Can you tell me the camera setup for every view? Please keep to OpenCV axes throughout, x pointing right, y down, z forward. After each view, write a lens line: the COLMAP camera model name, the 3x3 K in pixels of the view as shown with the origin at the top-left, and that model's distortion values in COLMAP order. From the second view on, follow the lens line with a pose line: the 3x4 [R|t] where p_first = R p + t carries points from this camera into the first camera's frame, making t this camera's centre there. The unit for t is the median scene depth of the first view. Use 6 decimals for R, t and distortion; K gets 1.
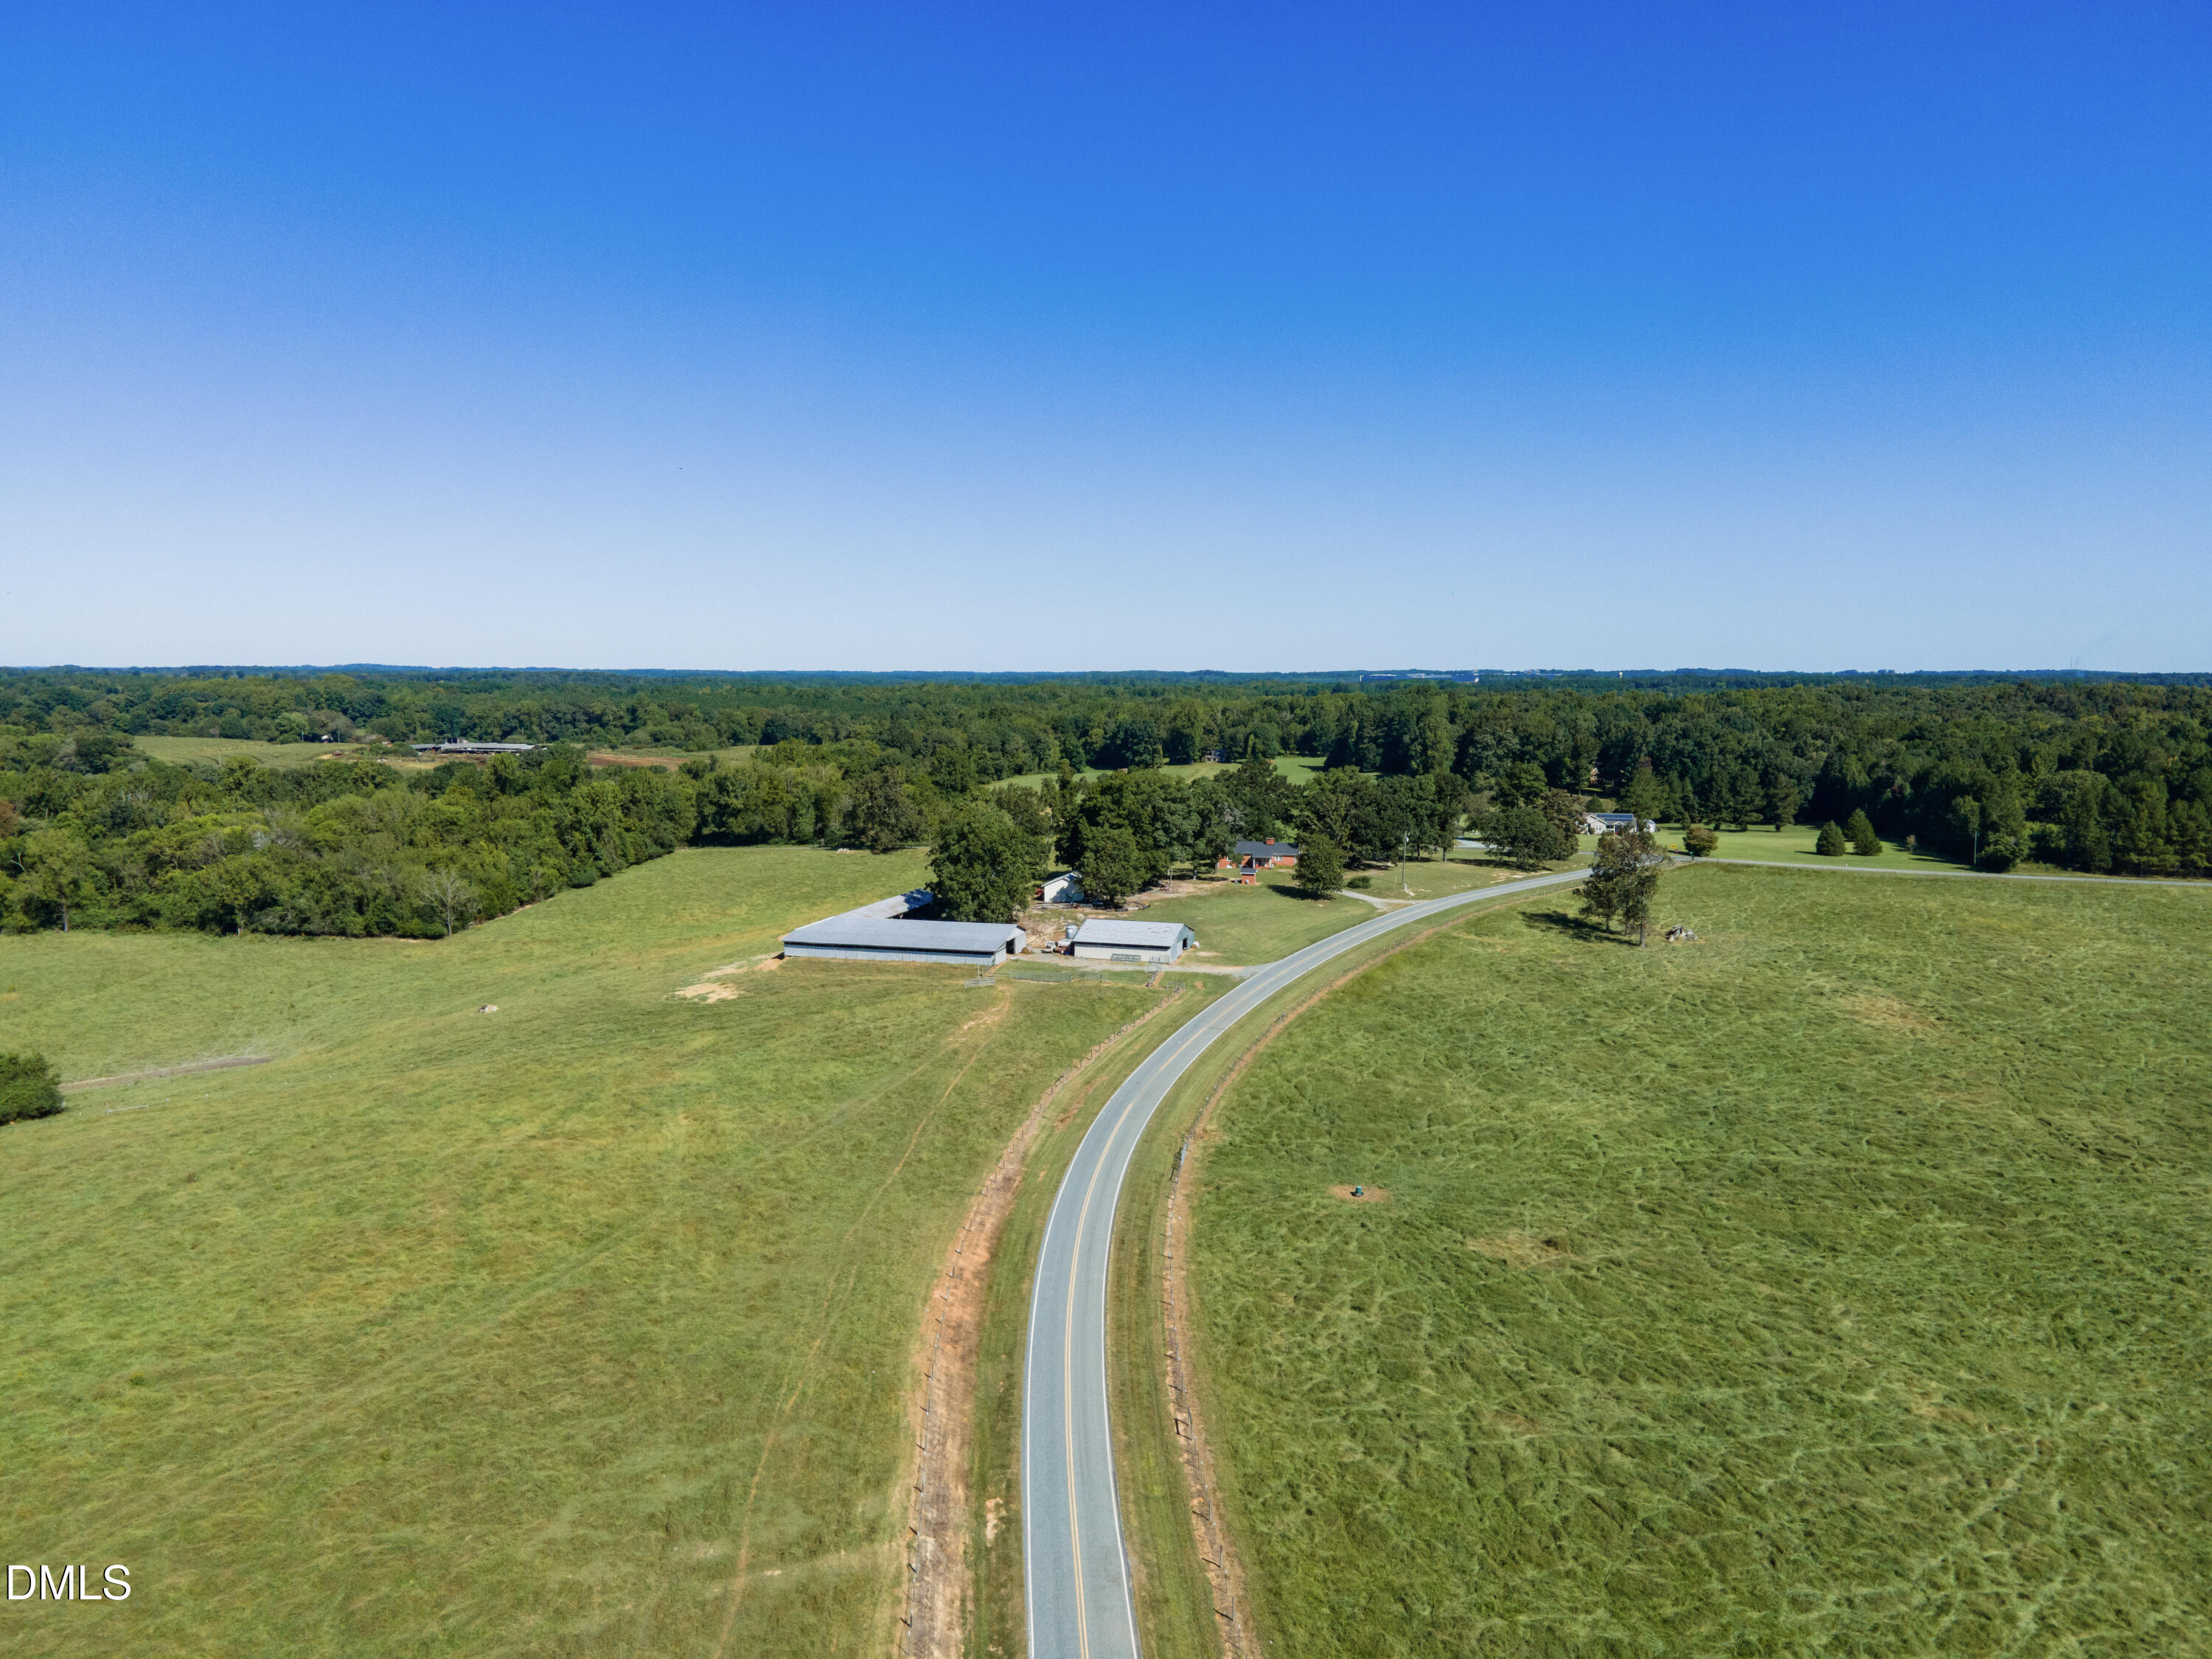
lens RADIAL K [[1604.2, 0, 1095.8], [0, 1604.2, 838.3], [0, 0, 1]] dist [0.035759, 0.008555]
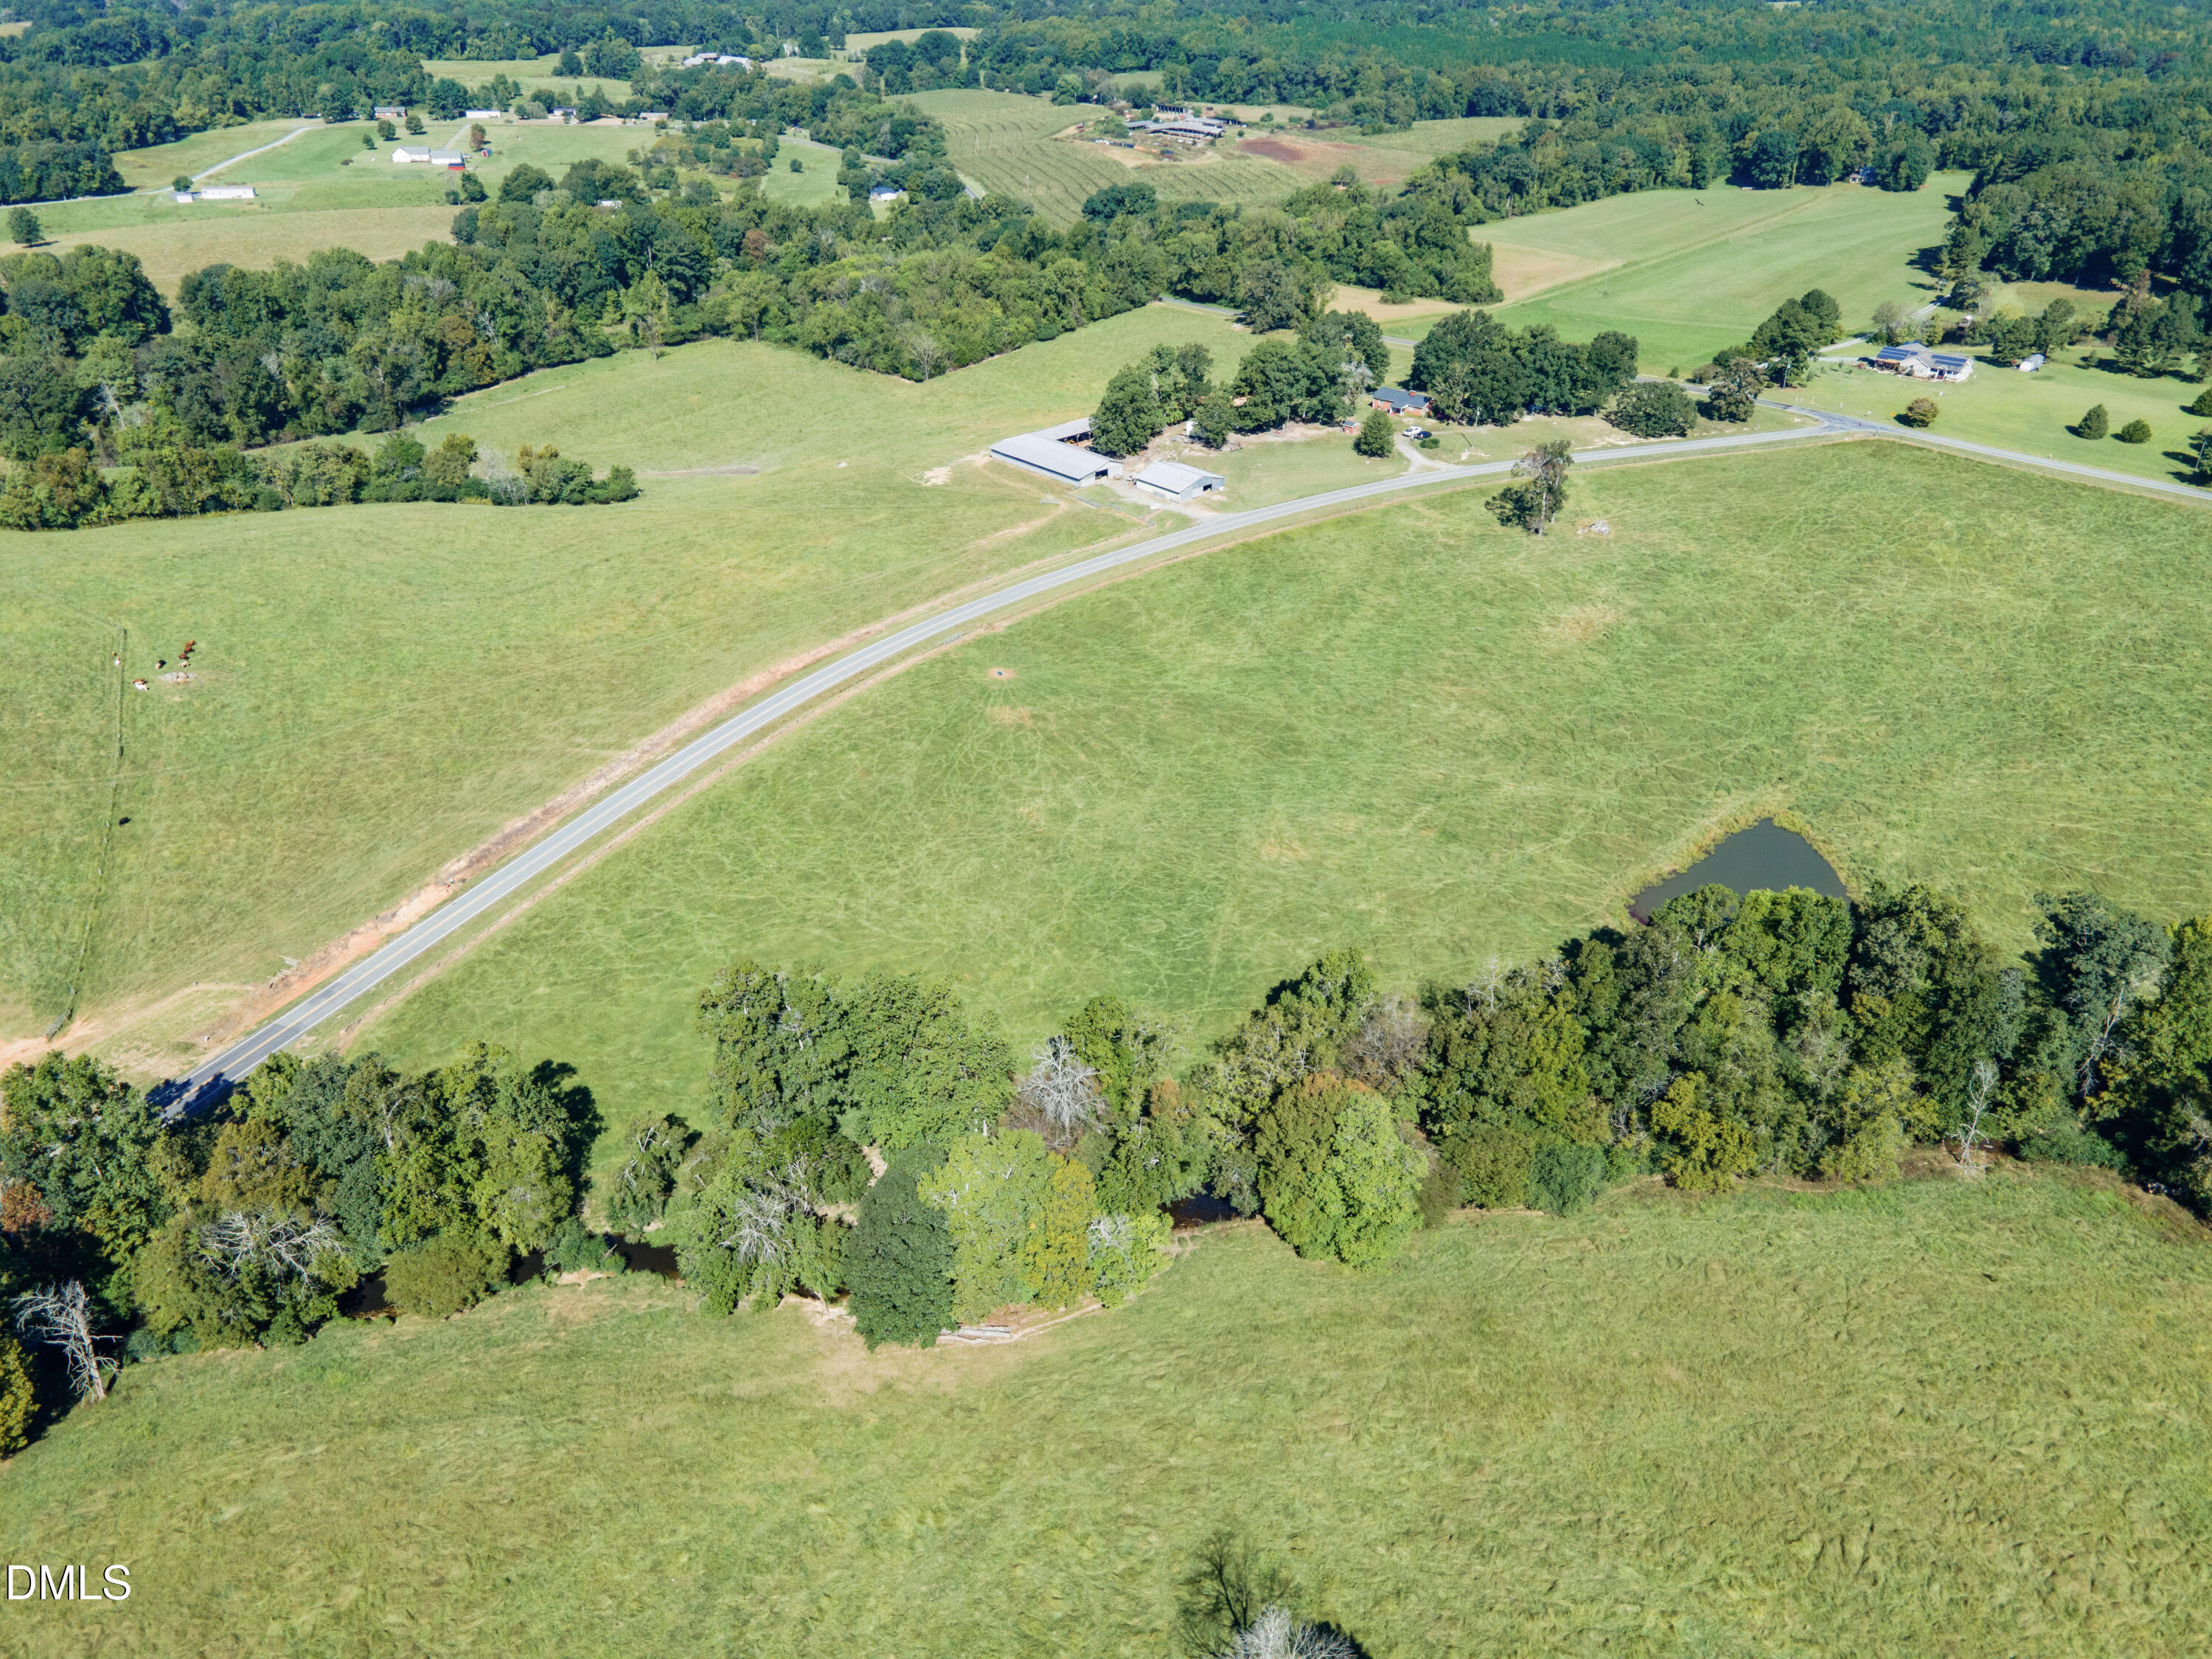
lens RADIAL K [[1604.2, 0, 1108.9], [0, 1604.2, 829.4], [0, 0, 1]] dist [0.035759, 0.008555]
pose [[0.852460, 0.255547, -0.456079, 0.406912], [-0.046305, 0.905868, 0.421021, -0.150153], [0.520739, -0.337784, 0.784049, -0.193290]]
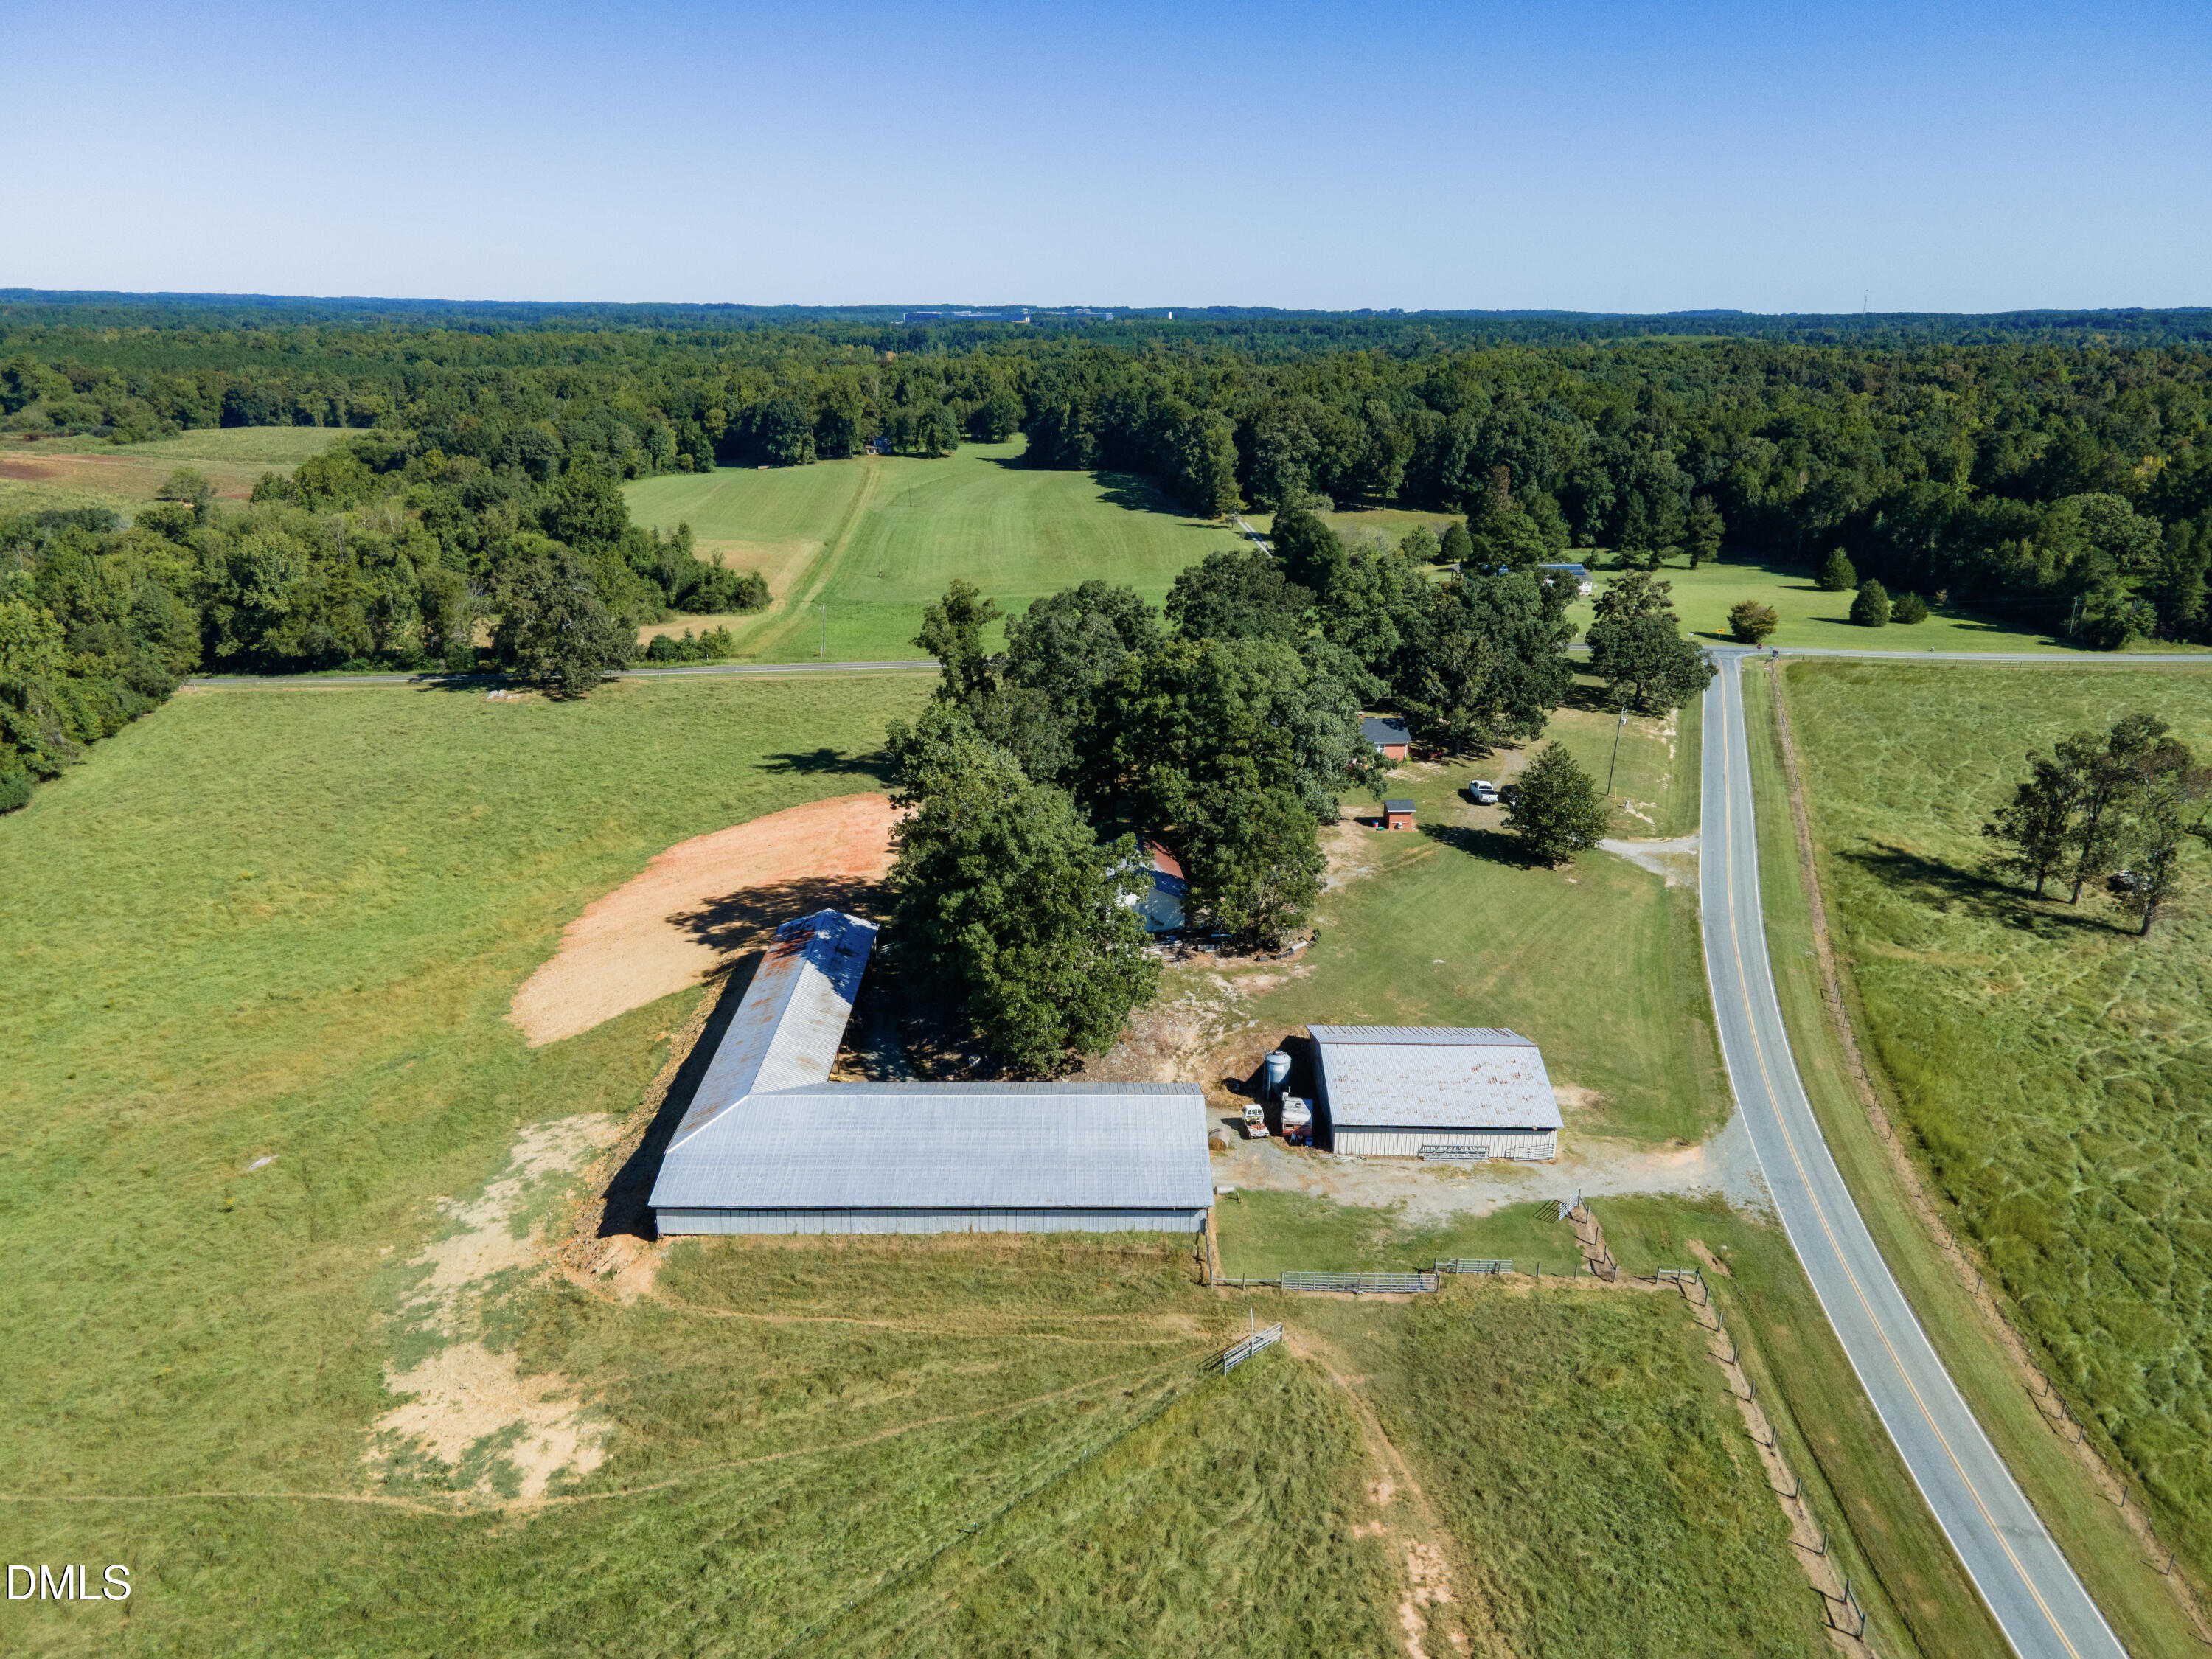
lens RADIAL K [[1604.2, 0, 1097.0], [0, 1604.2, 829.2], [0, 0, 1]] dist [0.035759, 0.008555]
pose [[0.956986, -0.084181, 0.277655, -0.103051], [0.023616, 0.976409, 0.214635, -0.060058], [-0.289173, -0.198846, 0.936397, 0.323943]]
